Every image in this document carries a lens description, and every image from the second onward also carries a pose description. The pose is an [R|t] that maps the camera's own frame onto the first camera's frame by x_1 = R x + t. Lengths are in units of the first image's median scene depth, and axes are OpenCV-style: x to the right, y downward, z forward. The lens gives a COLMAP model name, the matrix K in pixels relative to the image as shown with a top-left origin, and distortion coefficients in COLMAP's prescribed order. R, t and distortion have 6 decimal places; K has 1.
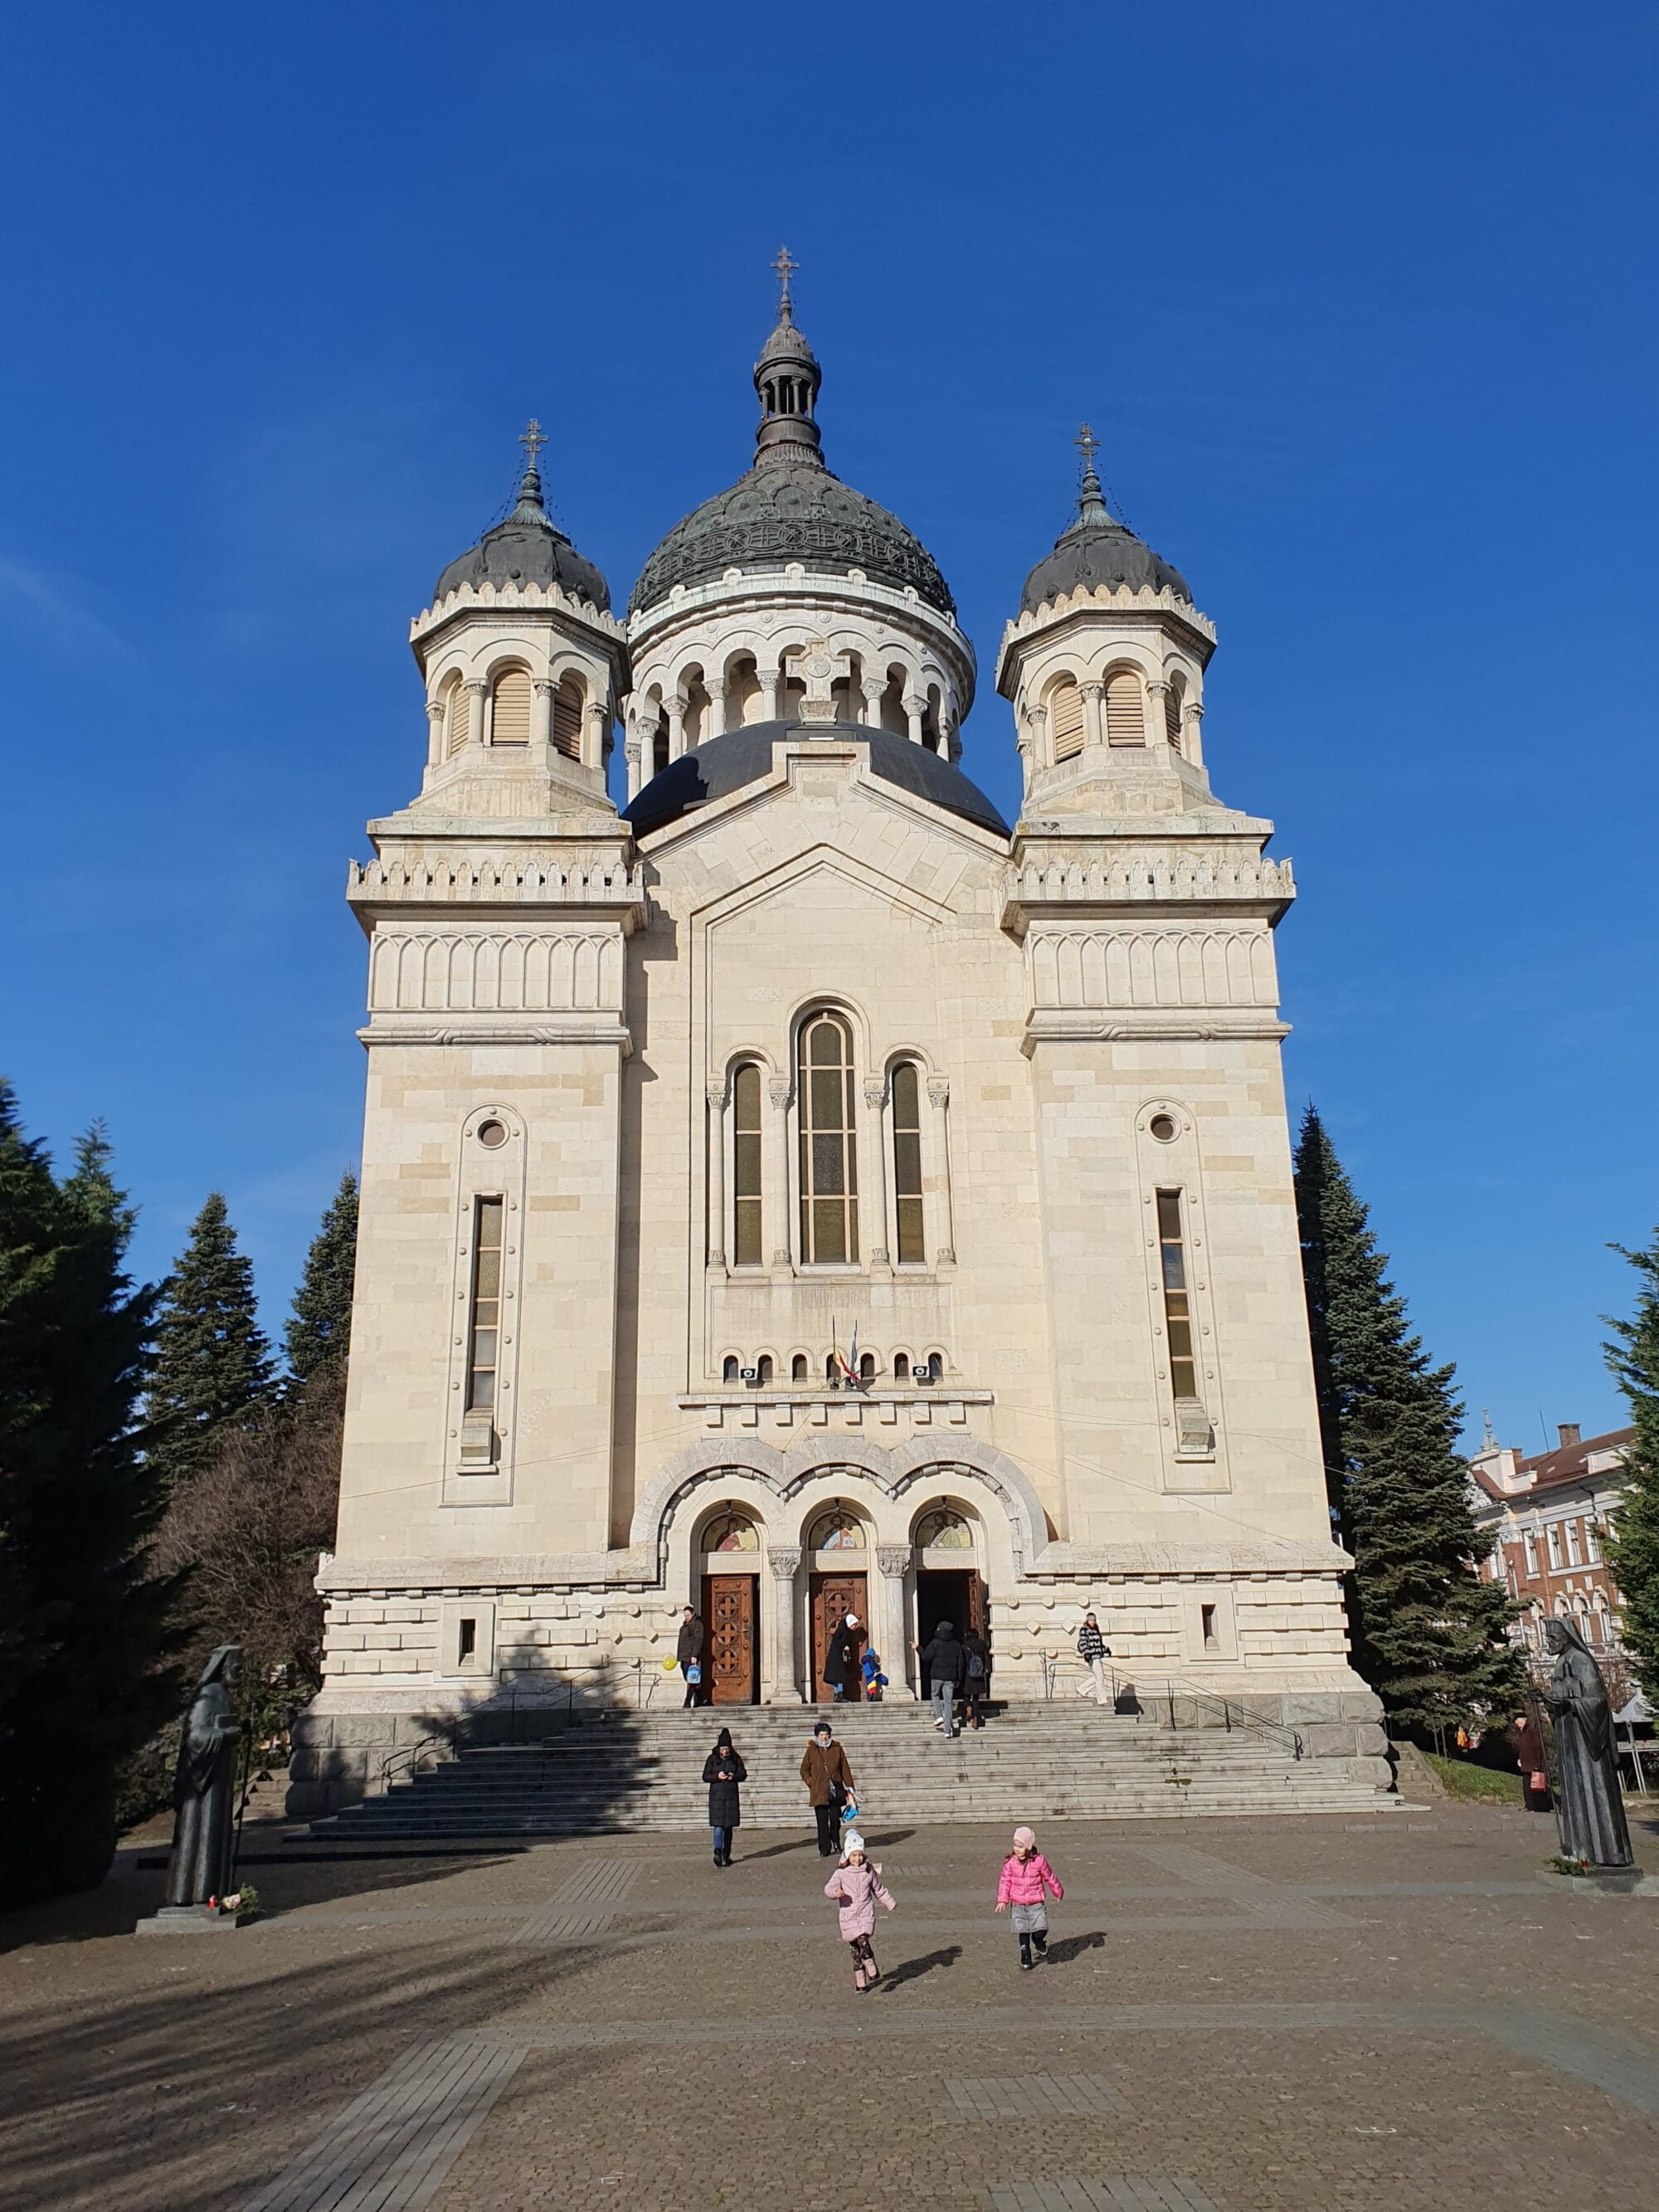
lens RADIAL K [[1749.2, 0, 829.9], [0, 1749.2, 1106.3], [0, 0, 1]] dist [0.066139, -0.003501]
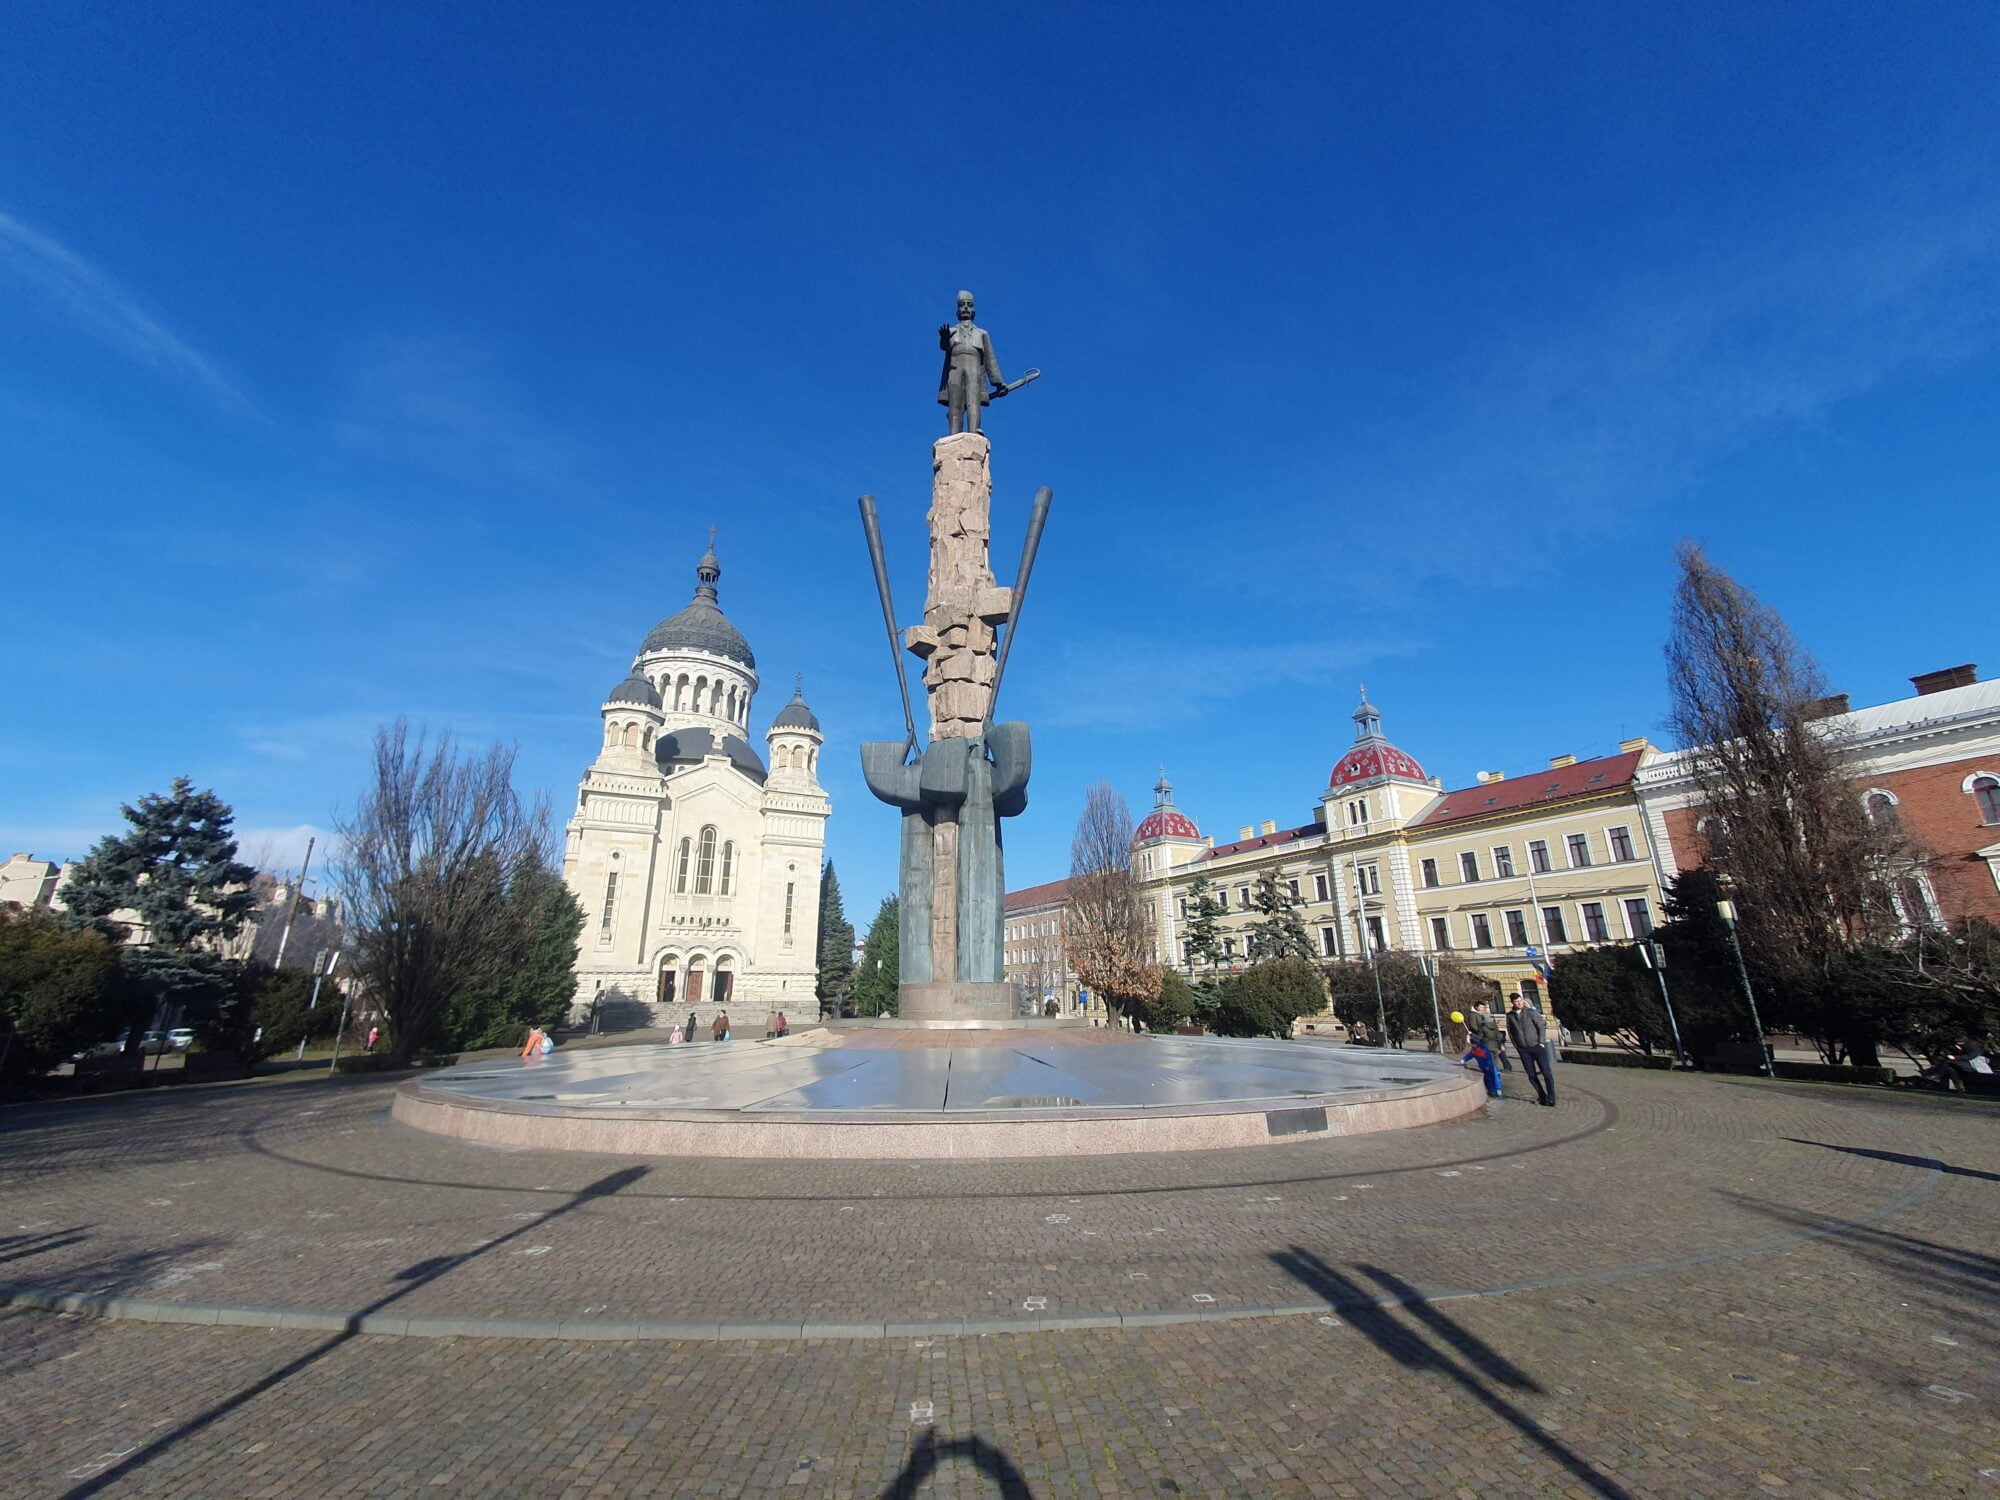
lens RADIAL K [[815.1, 0, 997.8], [0, 815.1, 757.8], [0, 0, 1]] dist [0.003890, 0.000028]
pose [[0.905462, 0.132448, 0.403231, -0.179971], [-0.146245, 0.989242, 0.003463, -0.317438], [-0.398435, -0.062106, 0.915091, -0.937388]]
